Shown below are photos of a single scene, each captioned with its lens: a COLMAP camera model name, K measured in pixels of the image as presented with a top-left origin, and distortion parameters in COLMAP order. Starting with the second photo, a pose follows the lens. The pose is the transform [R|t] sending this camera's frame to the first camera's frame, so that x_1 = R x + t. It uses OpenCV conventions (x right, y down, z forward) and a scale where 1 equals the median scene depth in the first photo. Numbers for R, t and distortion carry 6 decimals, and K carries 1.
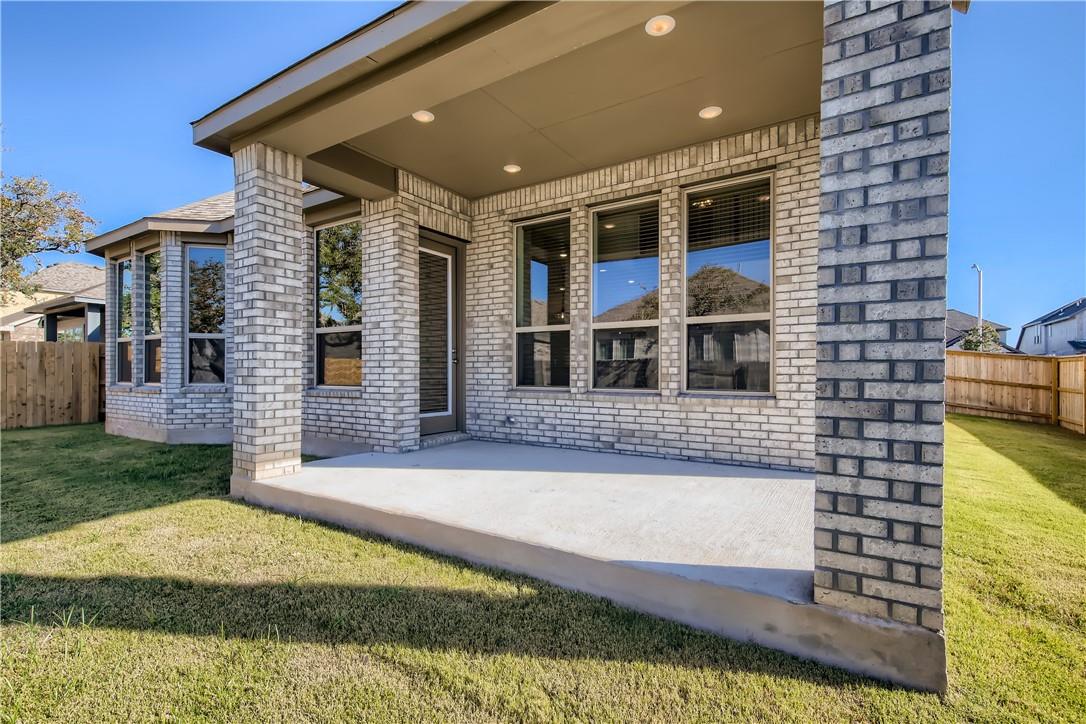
lens RADIAL K [[489.1, 0, 542.5], [0, 489.1, 370.1], [0, 0, 1]] dist [-0.024632, -0.000149]
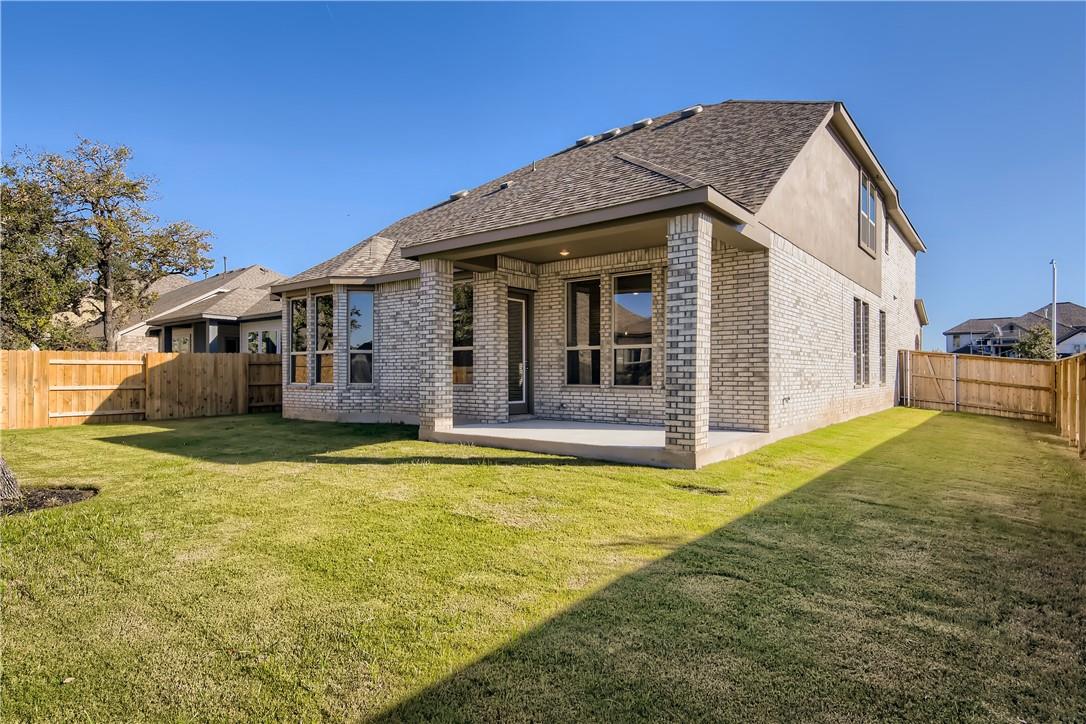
lens RADIAL K [[607.1, 0, 544.2], [0, 607.1, 370.3], [0, 0, 1]] dist [0.002233, -0.000040]
pose [[0.996511, -0.001811, -0.083439, 0.040341], [0.001499, 0.999992, -0.003798, -0.005319], [0.083446, 0.003659, 0.996506, -1.056422]]
